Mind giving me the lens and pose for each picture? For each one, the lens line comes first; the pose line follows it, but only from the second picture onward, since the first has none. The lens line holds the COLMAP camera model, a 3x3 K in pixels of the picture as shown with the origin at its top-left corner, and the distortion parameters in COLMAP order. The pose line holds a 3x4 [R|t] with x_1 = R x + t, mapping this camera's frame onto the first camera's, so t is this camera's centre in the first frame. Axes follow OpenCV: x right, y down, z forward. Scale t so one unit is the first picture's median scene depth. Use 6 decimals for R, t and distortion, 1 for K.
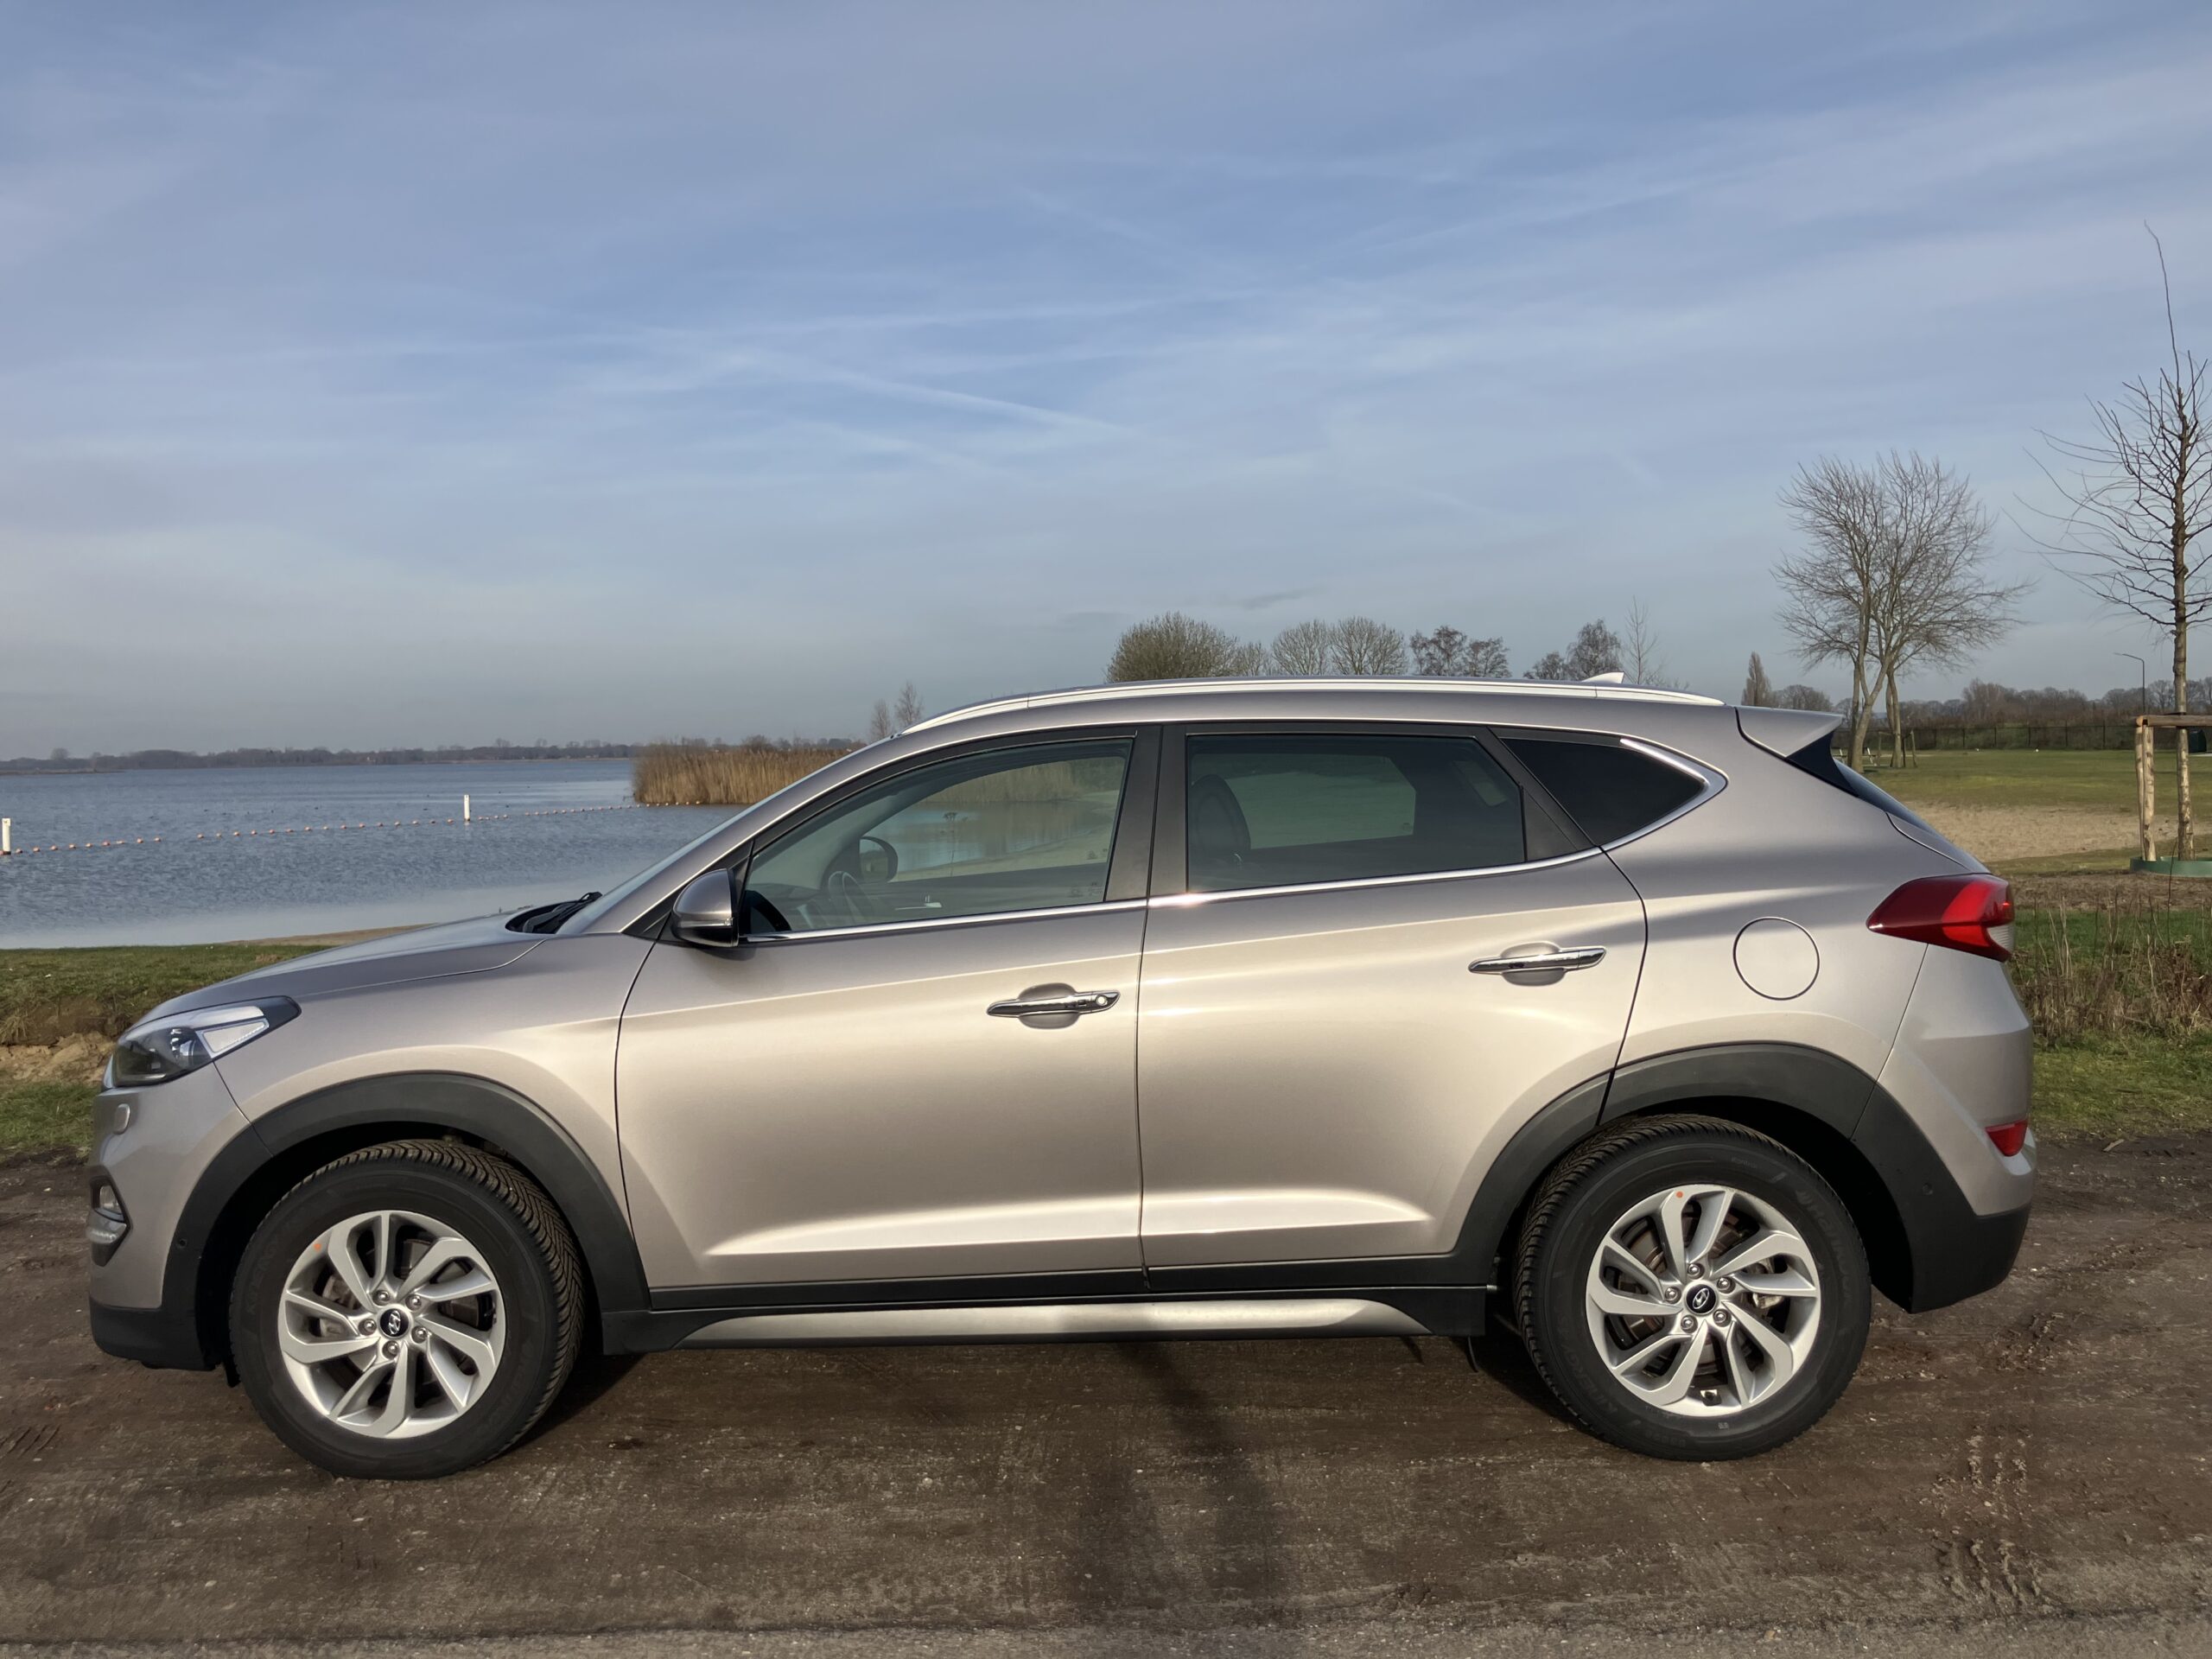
lens RADIAL K [[1835.9, 0, 1106.0], [0, 1835.9, 829.5], [0, 0, 1]] dist [0.004457, 0.009818]
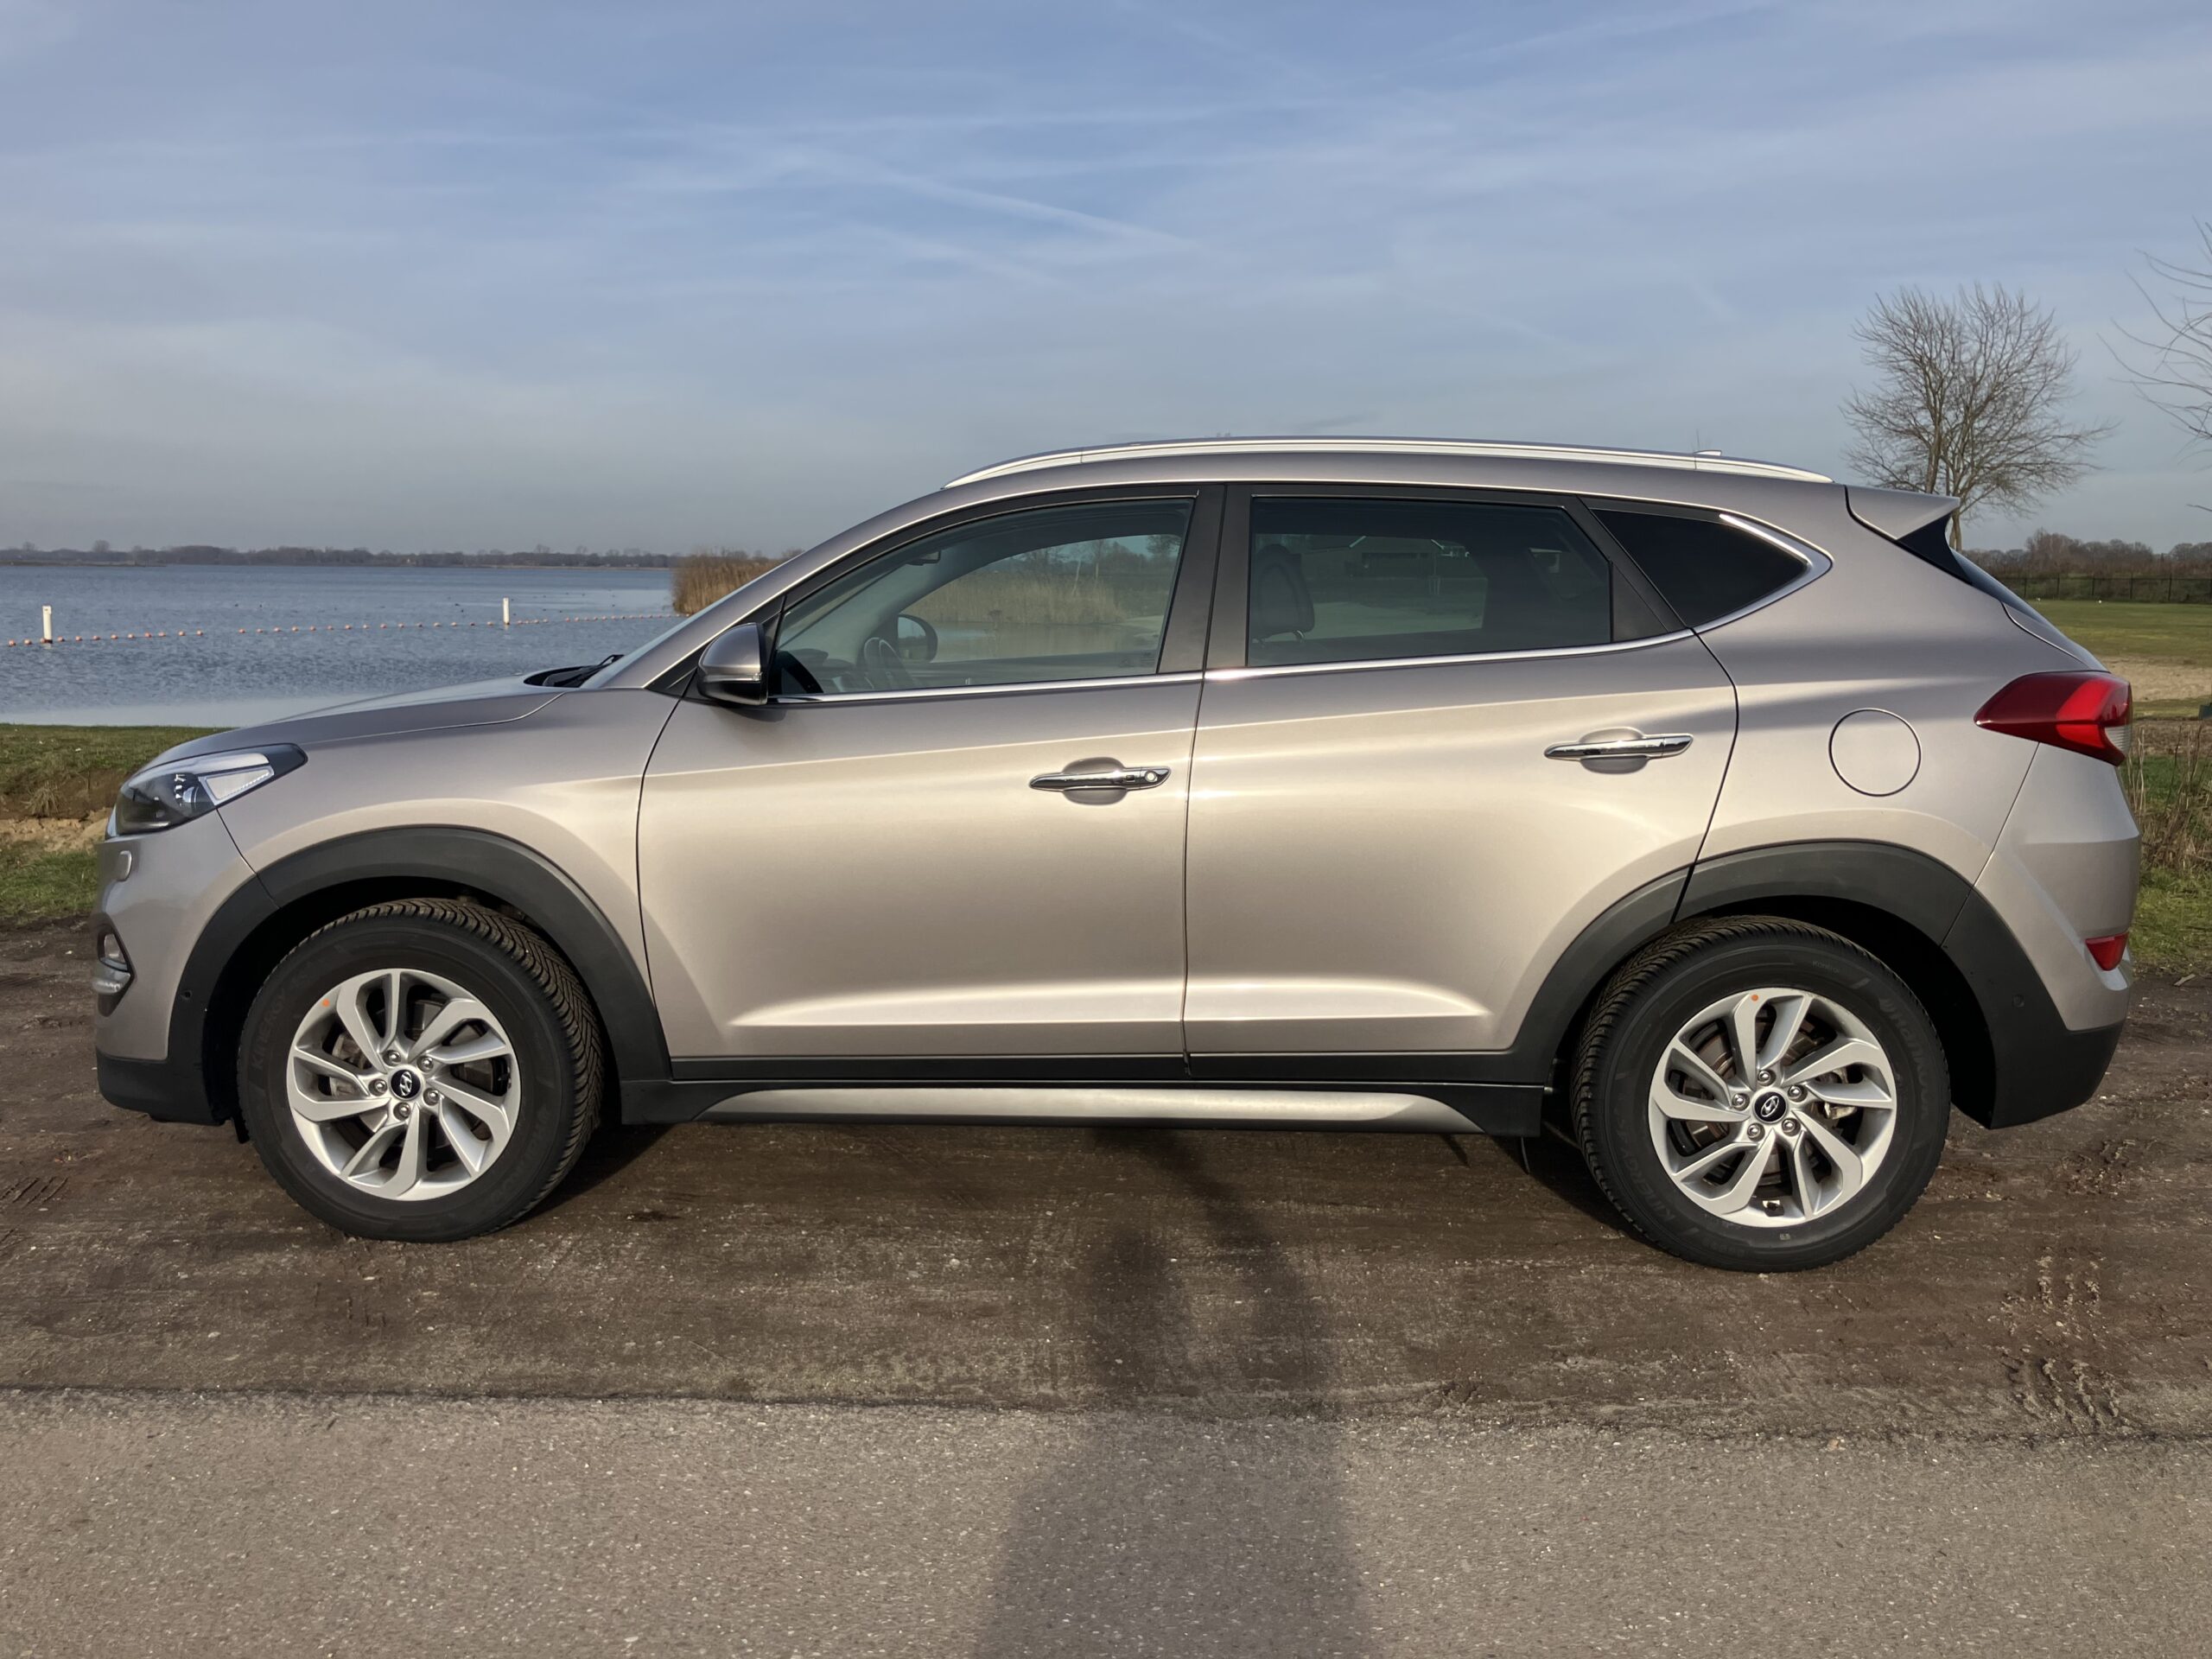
lens RADIAL K [[1840.7, 0, 1117.0], [0, 1840.7, 829.4], [0, 0, 1]] dist [-0.001917, 0.009692]
pose [[0.999371, 0.032894, -0.013256, -0.006194], [-0.031502, 0.995053, 0.094219, 0.032841], [0.016289, -0.093743, 0.995463, 0.058003]]
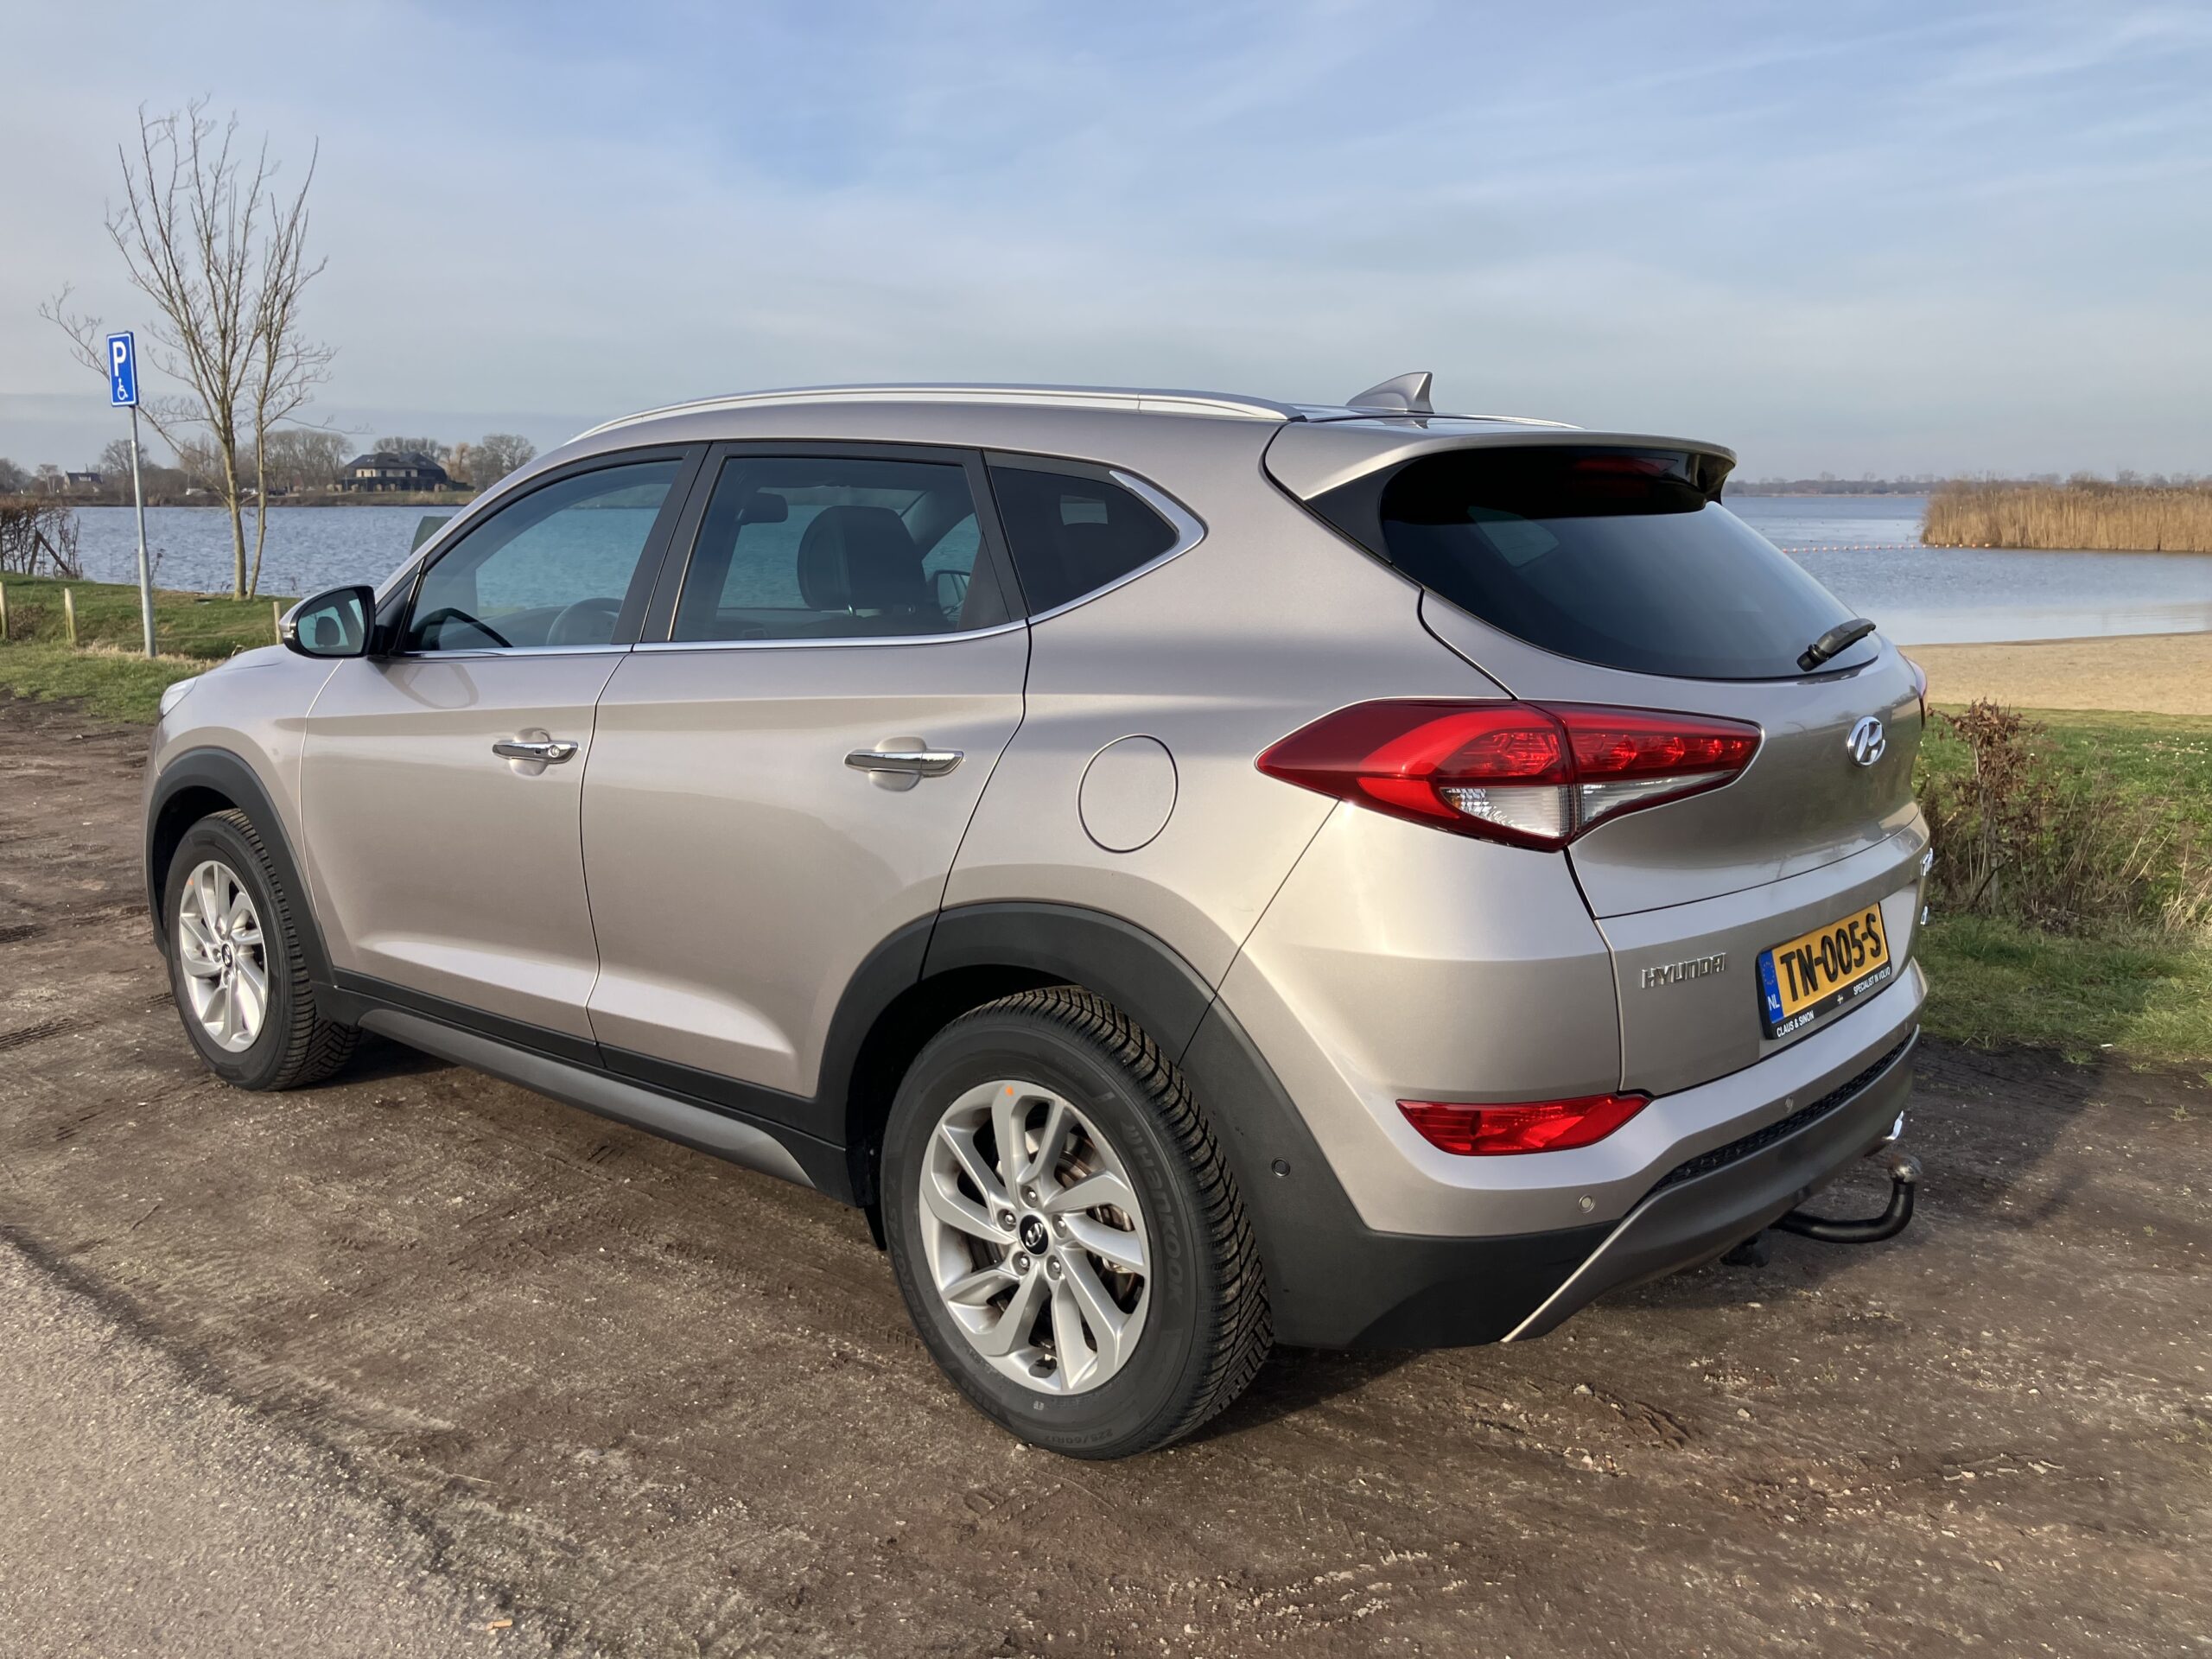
lens RADIAL K [[1840.7, 0, 1117.0], [0, 1840.7, 829.4], [0, 0, 1]] dist [-0.001917, 0.009692]
pose [[0.775010, 0.132984, -0.617798, 0.774098], [-0.043672, 0.986541, 0.157573, -0.024510], [0.630438, -0.095140, 0.770387, 0.454148]]
